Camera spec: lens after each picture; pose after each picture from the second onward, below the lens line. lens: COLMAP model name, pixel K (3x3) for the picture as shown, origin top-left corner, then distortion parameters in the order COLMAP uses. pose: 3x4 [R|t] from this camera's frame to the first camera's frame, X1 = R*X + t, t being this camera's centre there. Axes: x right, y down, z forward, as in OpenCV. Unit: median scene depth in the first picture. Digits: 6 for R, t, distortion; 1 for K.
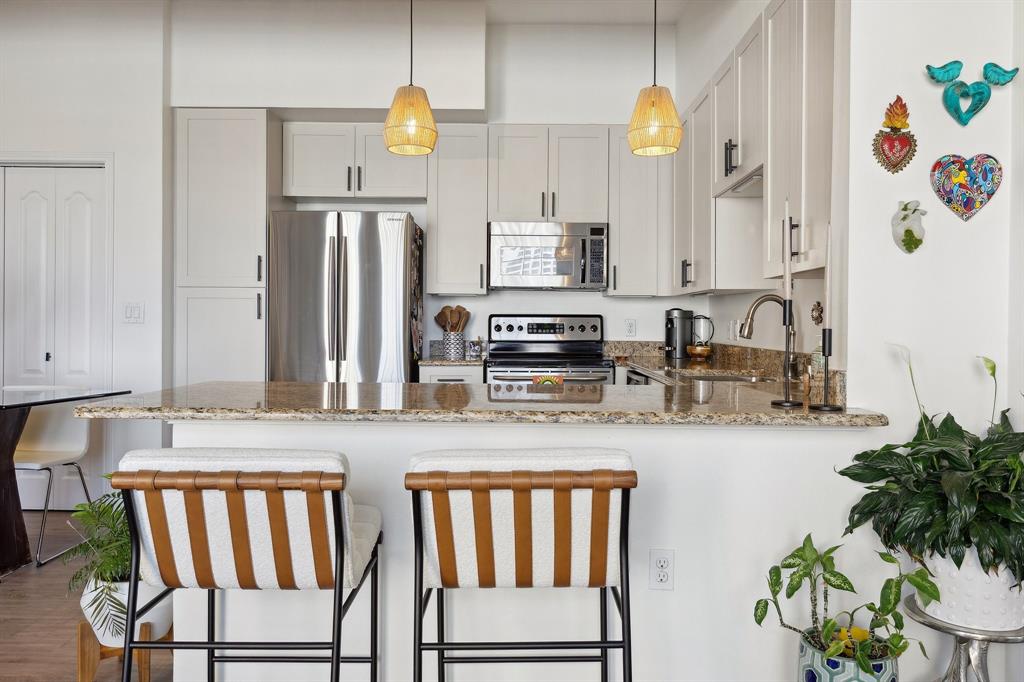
lens RADIAL K [[791.1, 0, 512.3], [0, 791.1, 328.7], [0, 0, 1]] dist [0.000632, -0.002882]
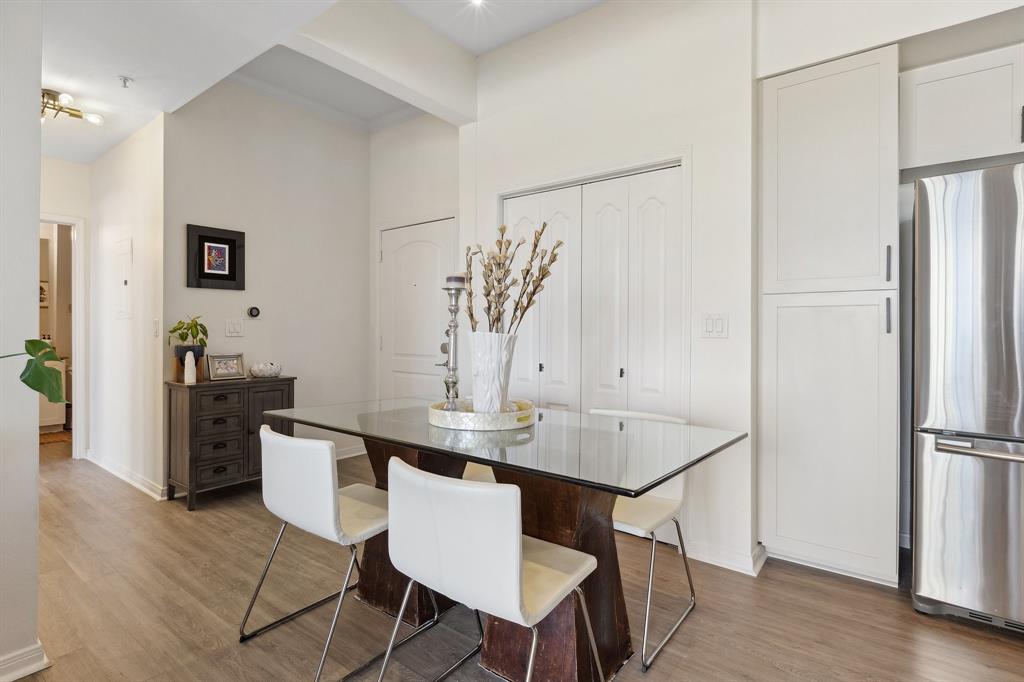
lens RADIAL K [[503.6, 0, 511.0], [0, 503.6, 331.7], [0, 0, 1]] dist [-0.000477, -0.001288]
pose [[0.799286, -0.003199, -0.600942, -0.320252], [-0.000481, 0.999982, -0.005963, -0.010403], [0.600950, 0.005056, 0.799271, 0.420389]]
